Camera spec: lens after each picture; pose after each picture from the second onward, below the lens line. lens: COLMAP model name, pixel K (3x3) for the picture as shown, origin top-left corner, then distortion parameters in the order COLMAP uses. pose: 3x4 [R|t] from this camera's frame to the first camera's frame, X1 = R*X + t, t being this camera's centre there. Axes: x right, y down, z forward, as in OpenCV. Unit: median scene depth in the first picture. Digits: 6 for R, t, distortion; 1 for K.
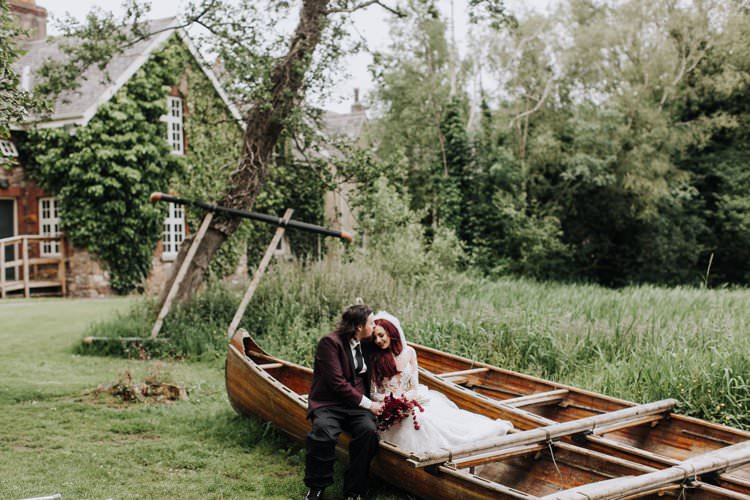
lens RADIAL K [[1206.2, 0, 375.0], [0, 1206.2, 250.0], [0, 0, 1]] dist [0.027194, 0.110763]
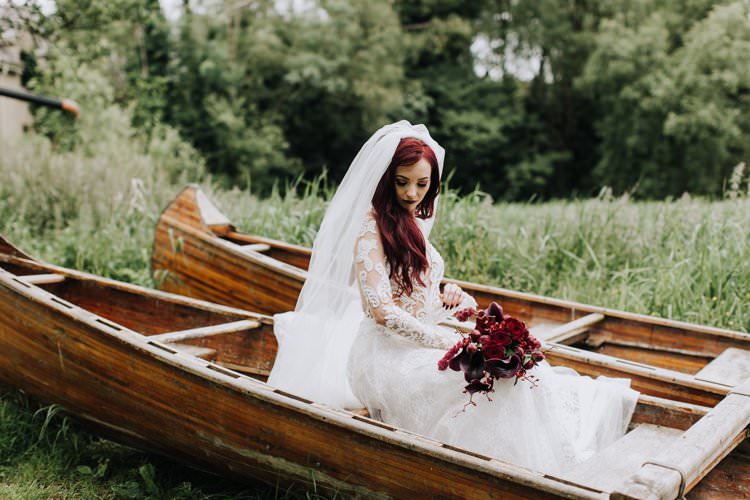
lens RADIAL K [[1206.2, 0, 375.0], [0, 1206.2, 250.0], [0, 0, 1]] dist [0.027194, 0.110763]
pose [[0.957231, -0.009529, 0.289167, -0.031619], [-0.003907, 0.998941, 0.045851, 0.019987], [-0.289298, -0.045020, 0.956180, 0.163279]]
